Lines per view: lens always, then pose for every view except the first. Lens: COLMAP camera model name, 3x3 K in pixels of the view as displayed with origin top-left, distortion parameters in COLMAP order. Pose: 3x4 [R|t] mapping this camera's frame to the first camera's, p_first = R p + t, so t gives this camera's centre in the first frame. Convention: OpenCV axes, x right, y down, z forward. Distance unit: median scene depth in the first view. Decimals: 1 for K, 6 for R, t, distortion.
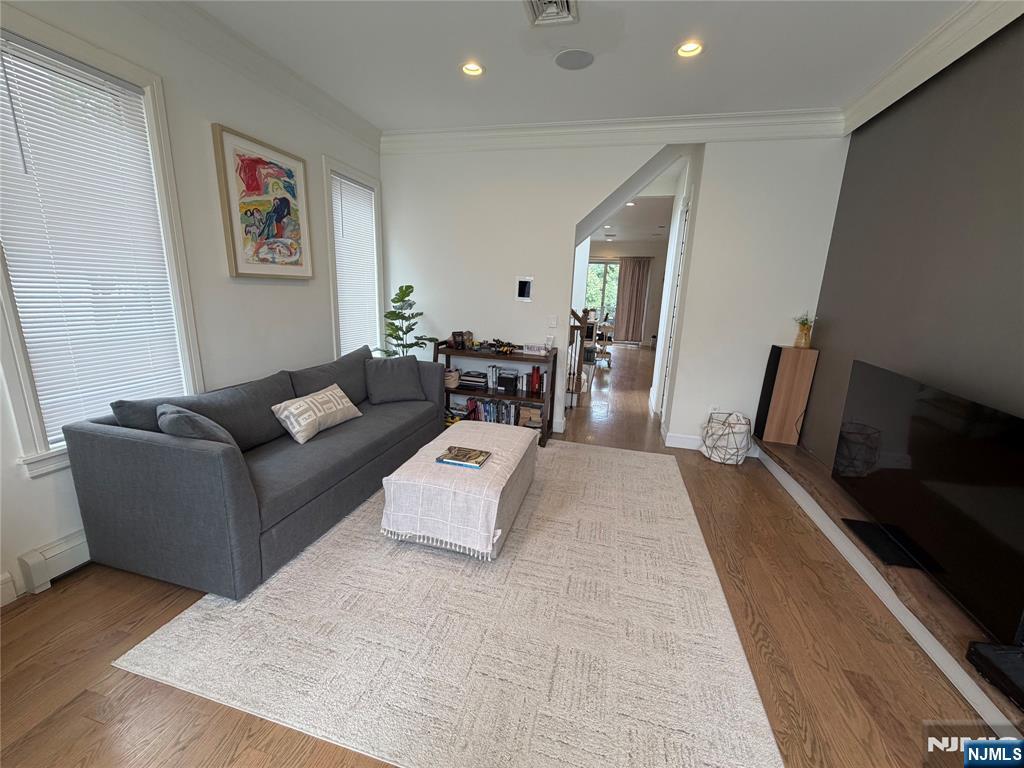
lens RADIAL K [[407.6, 0, 512.0], [0, 407.6, 384.0], [0, 0, 1]] dist [0.001160, 0.000181]
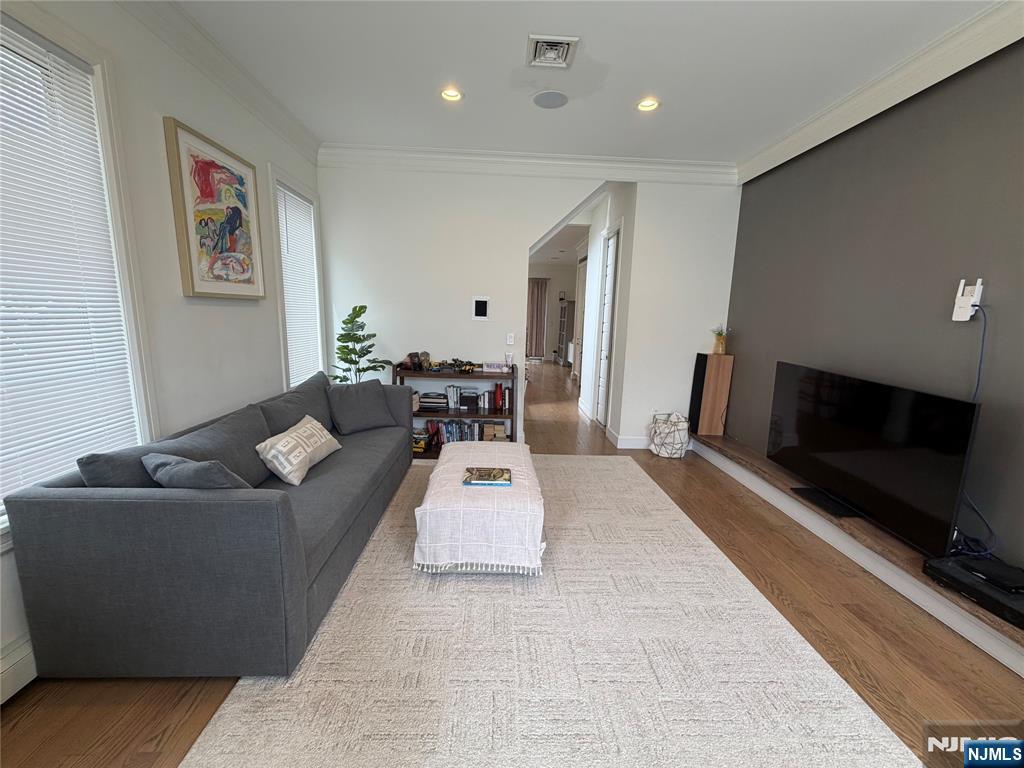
lens RADIAL K [[407.6, 0, 512.0], [0, 407.6, 384.0], [0, 0, 1]] dist [0.001160, 0.000181]
pose [[0.958446, -0.061051, 0.278663, -0.260262], [0.073853, 0.996631, -0.035668, -0.003963], [-0.275547, 0.054766, 0.959726, 0.018822]]
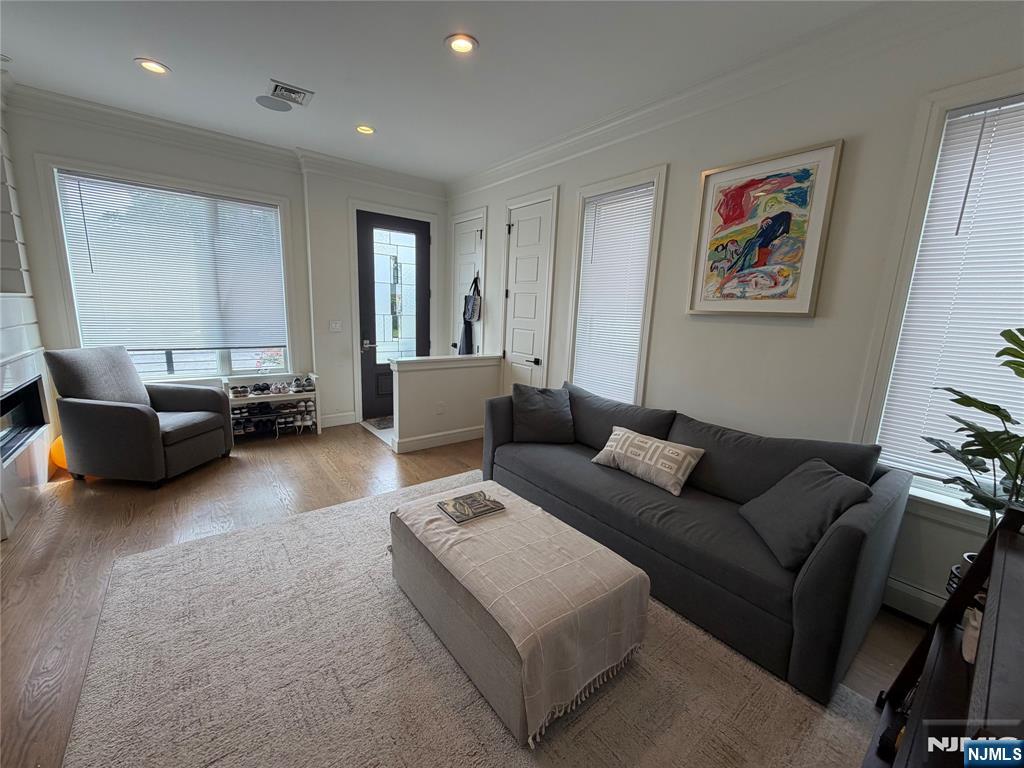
lens RADIAL K [[407.6, 0, 512.0], [0, 407.6, 384.0], [0, 0, 1]] dist [0.001160, 0.000181]
pose [[-0.600258, 0.079751, -0.795820, 0.384439], [-0.244616, 0.929031, 0.277605, -0.247280], [0.761481, 0.361305, -0.538150, 1.147824]]
